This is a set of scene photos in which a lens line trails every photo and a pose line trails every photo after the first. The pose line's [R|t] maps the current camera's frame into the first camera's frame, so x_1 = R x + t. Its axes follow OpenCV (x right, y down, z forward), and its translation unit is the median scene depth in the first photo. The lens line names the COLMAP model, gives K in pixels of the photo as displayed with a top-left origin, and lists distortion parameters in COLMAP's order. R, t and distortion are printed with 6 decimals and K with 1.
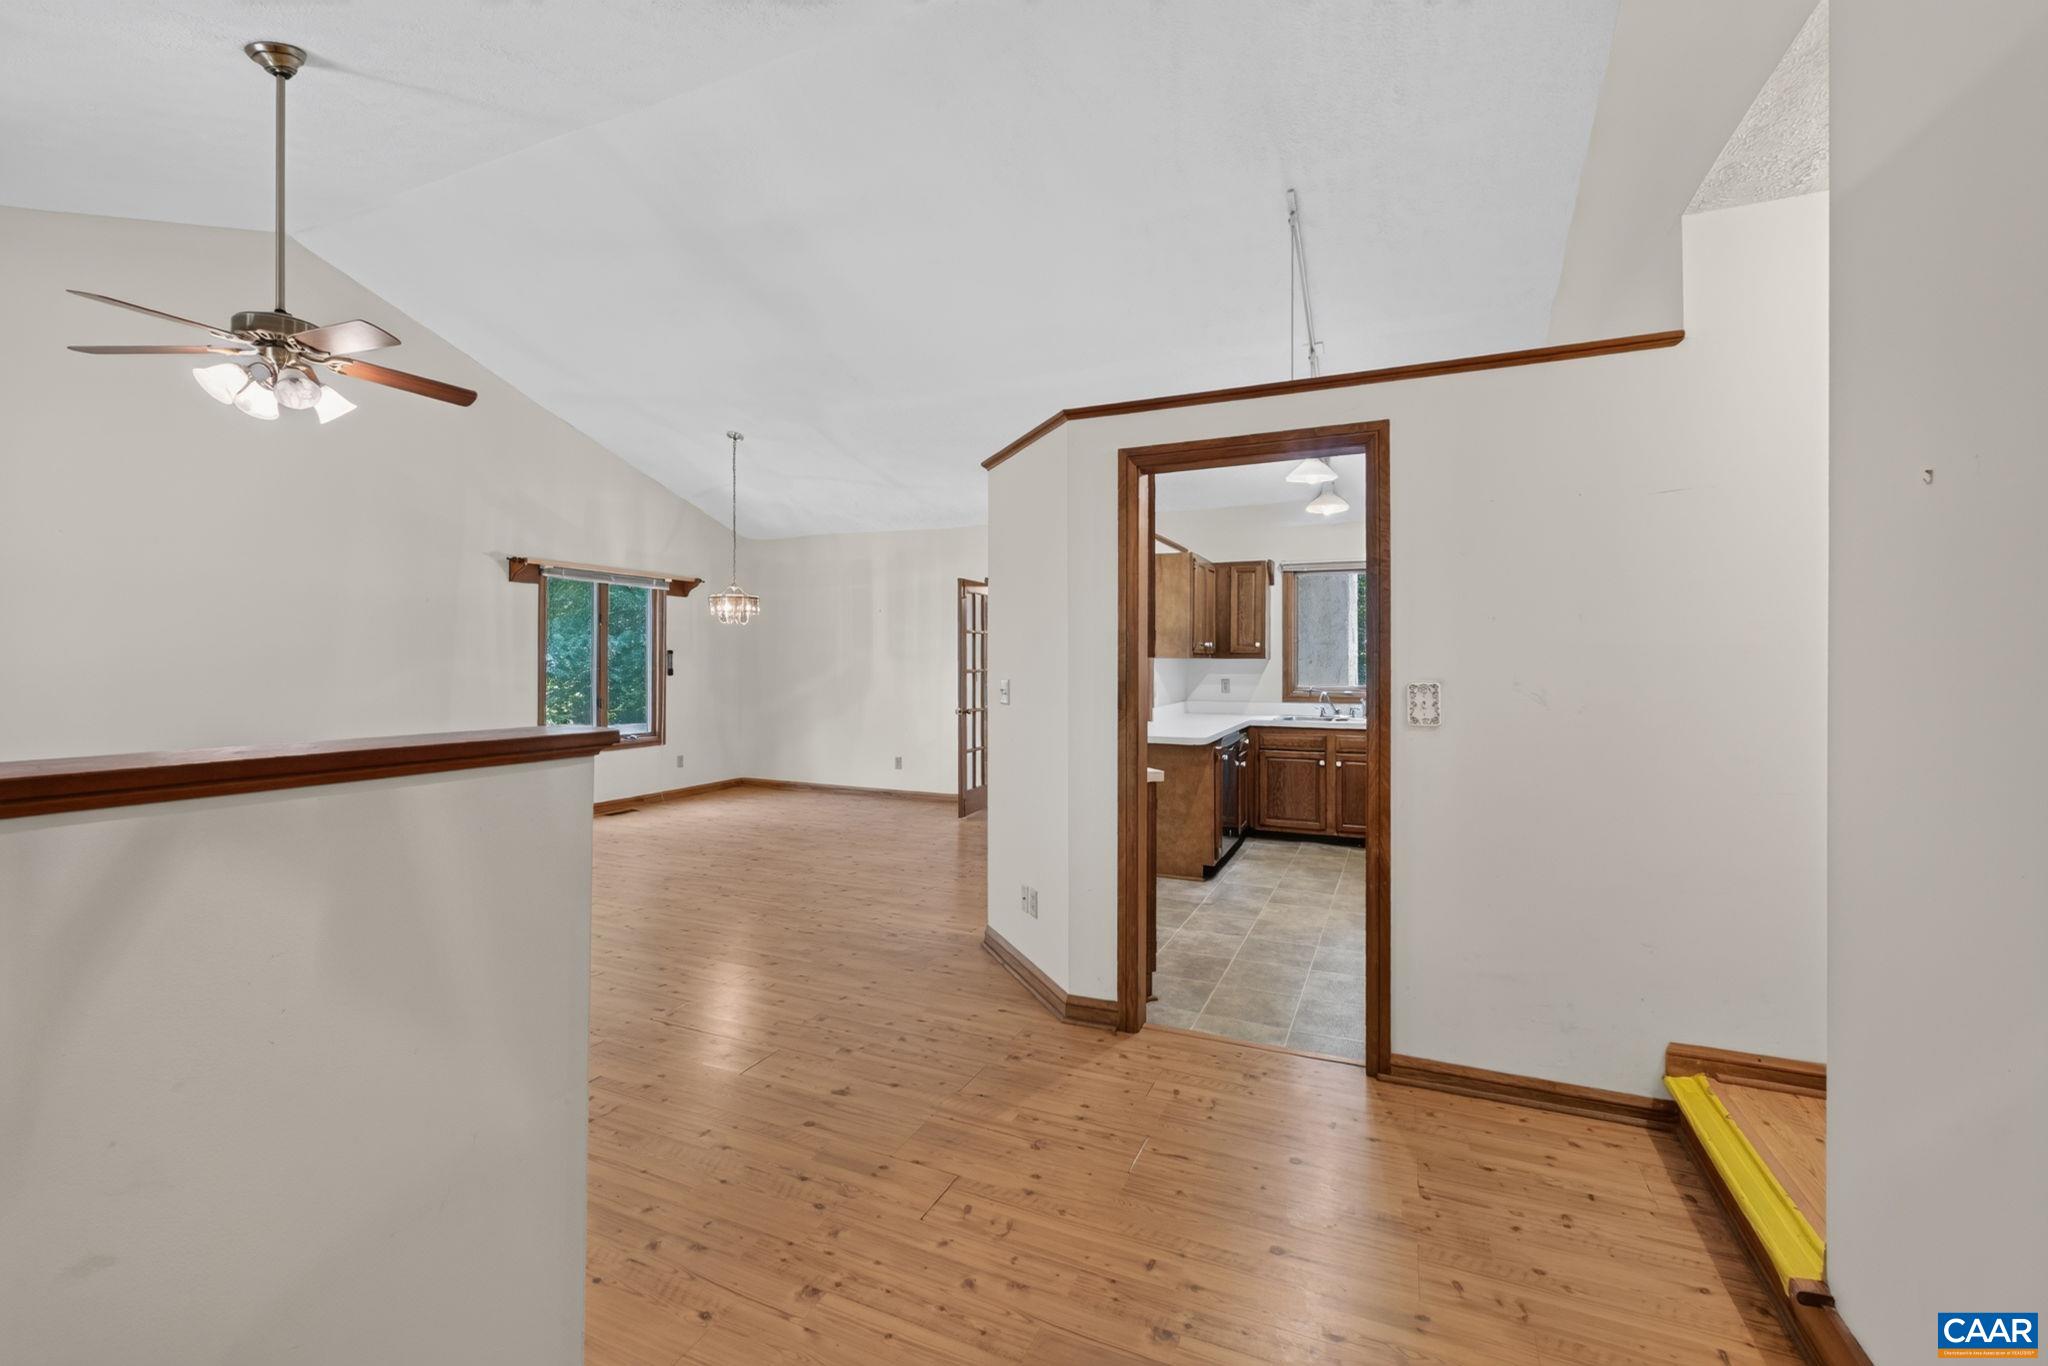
lens RADIAL K [[865.4, 0, 1025.1], [0, 865.4, 646.5], [0, 0, 1]] dist [0.002114, -0.000438]
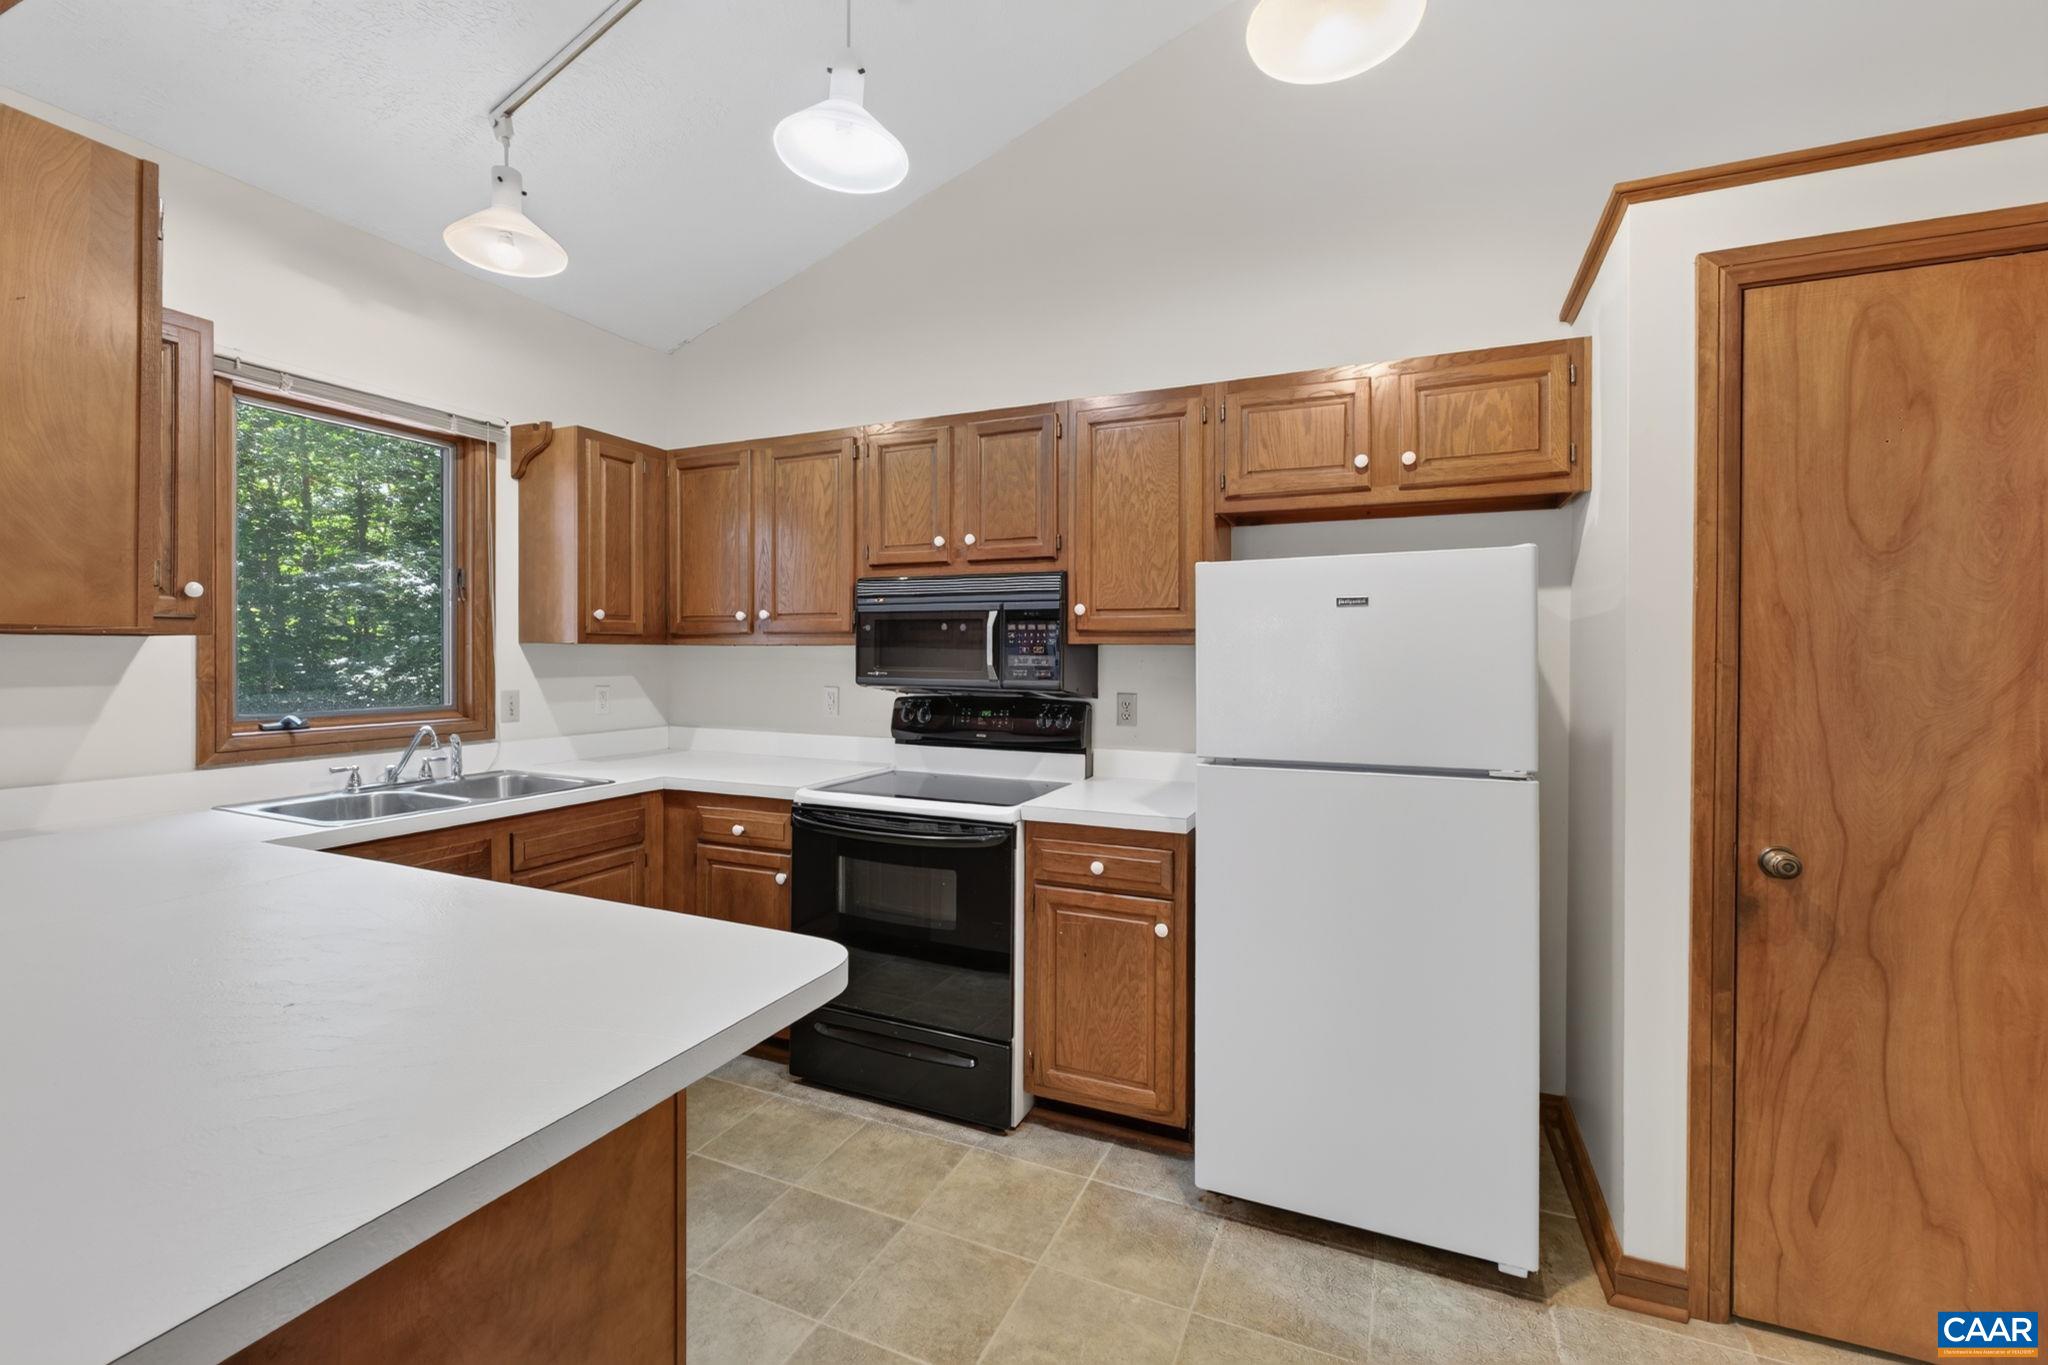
lens RADIAL K [[855.6, 0, 1023.5], [0, 855.6, 662.7], [0, 0, 1]] dist [-0.000229, -0.000124]
pose [[-0.001947, -0.011170, 0.999936, -0.028265], [-0.018726, 0.999763, 0.011132, 0.014665], [-0.999823, -0.018703, -0.002155, 0.683665]]
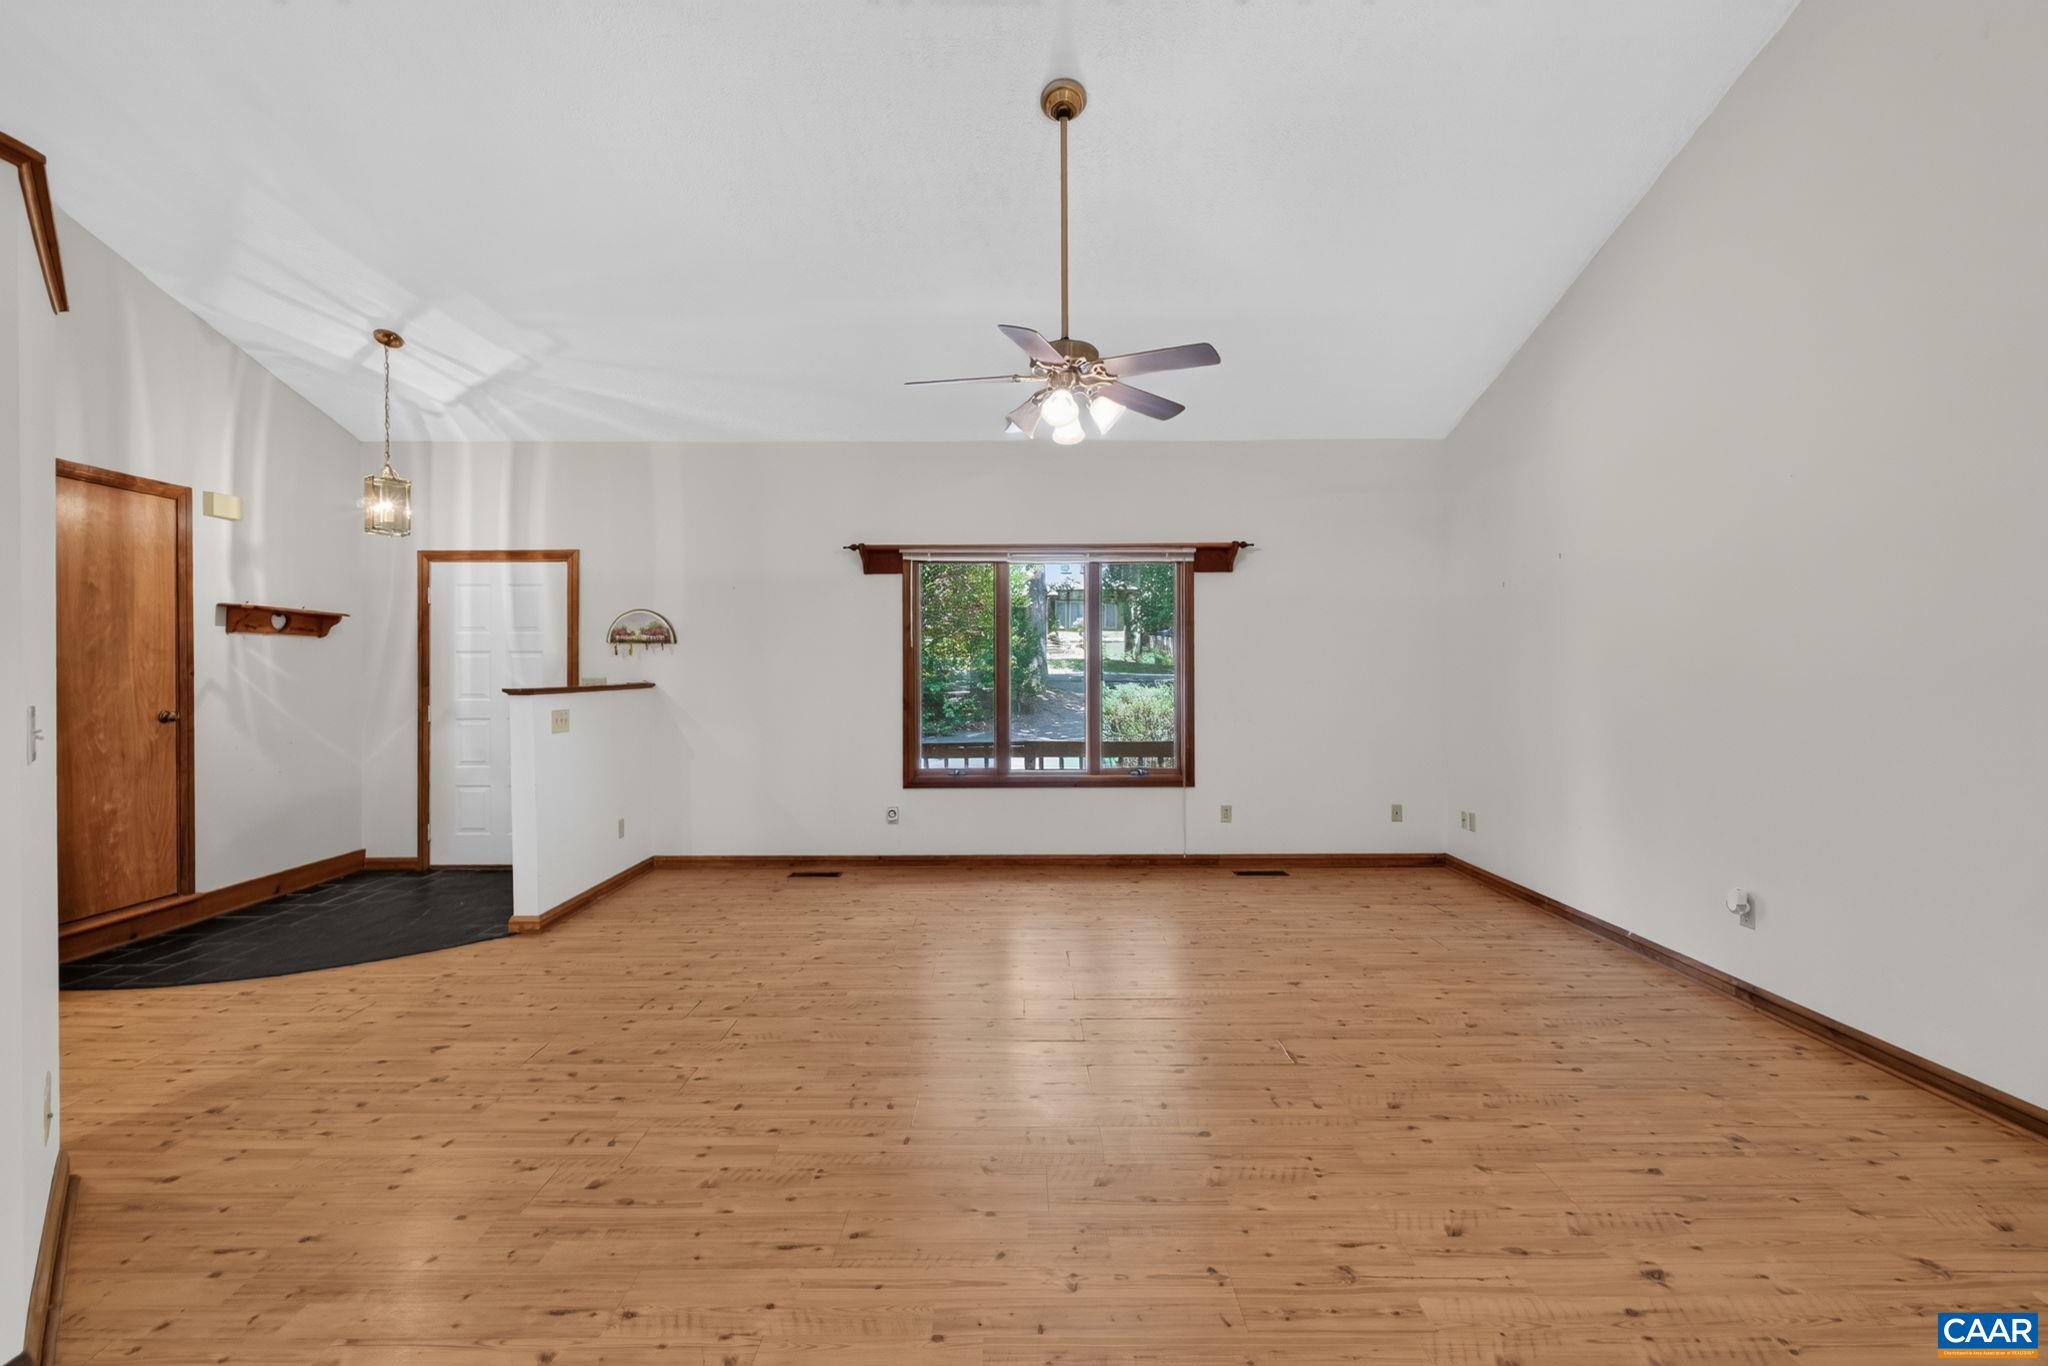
lens RADIAL K [[865.7, 0, 1019.9], [0, 865.7, 675.1], [0, 0, 1]] dist [-0.000480, -0.000583]
pose [[-0.914463, 0.000350, -0.404669, -0.171858], [0.006933, 0.999866, -0.014803, 0.017849], [0.404610, -0.016342, -0.914343, 0.899663]]
